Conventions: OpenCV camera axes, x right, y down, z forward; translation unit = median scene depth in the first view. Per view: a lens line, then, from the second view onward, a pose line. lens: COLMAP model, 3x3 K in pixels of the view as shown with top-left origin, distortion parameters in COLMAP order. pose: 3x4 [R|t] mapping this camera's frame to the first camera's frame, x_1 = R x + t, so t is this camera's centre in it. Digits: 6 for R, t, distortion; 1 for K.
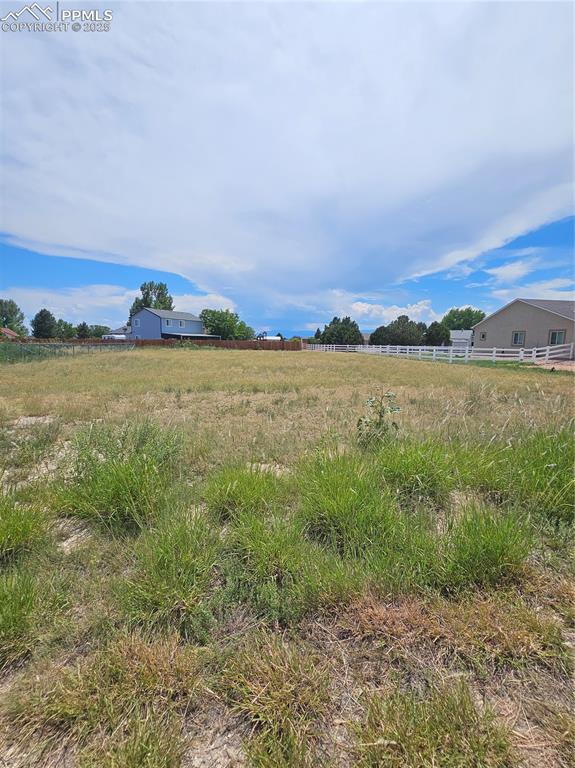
lens RADIAL K [[315.4, 0, 294.2], [0, 315.4, 383.4], [0, 0, 1]] dist [-0.000930, -0.000459]
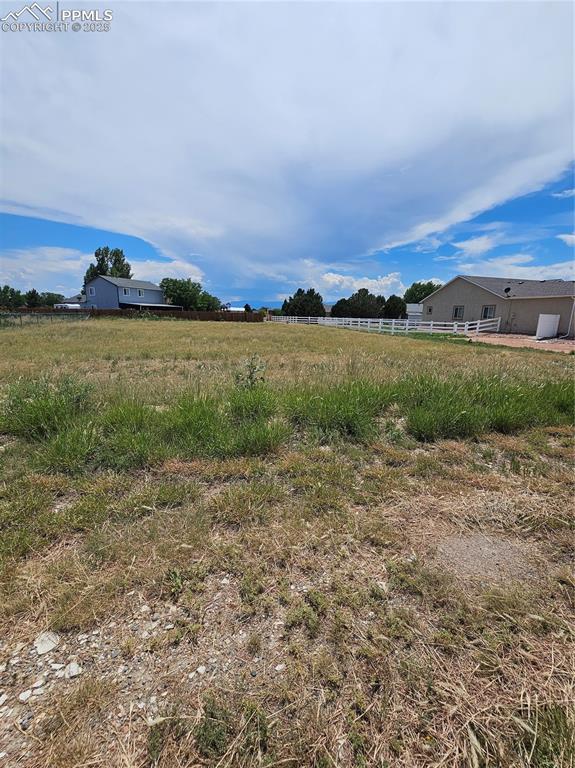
lens RADIAL K [[315.4, 0, 294.2], [0, 315.4, 383.4], [0, 0, 1]] dist [-0.000930, -0.000459]
pose [[0.996046, -0.008736, 0.088403, 0.022482], [0.000895, 0.996089, 0.088351, 0.001936], [-0.088829, -0.087923, 0.992159, -0.024641]]
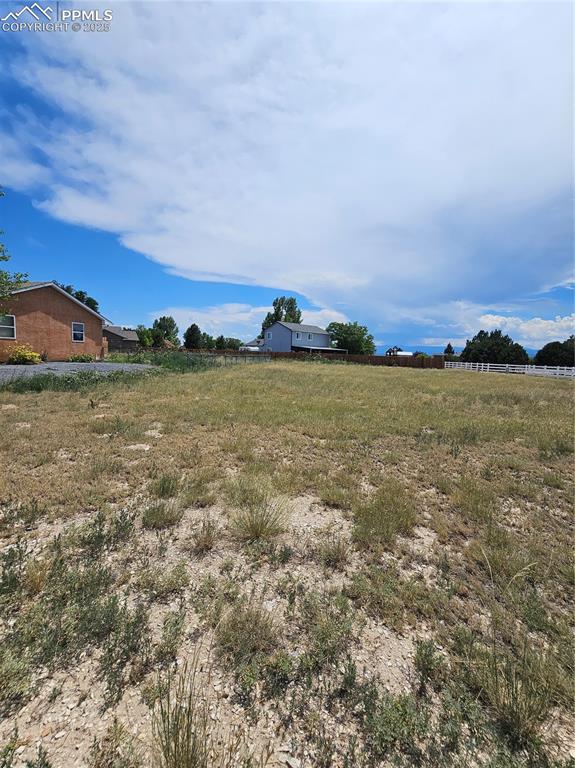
lens RADIAL K [[315.4, 0, 294.2], [0, 315.4, 383.4], [0, 0, 1]] dist [-0.000930, -0.000459]
pose [[0.942287, 0.055269, -0.330212, -0.059877], [-0.069706, 0.997053, -0.032031, -0.006276], [0.327469, 0.053200, 0.943363, 0.043860]]
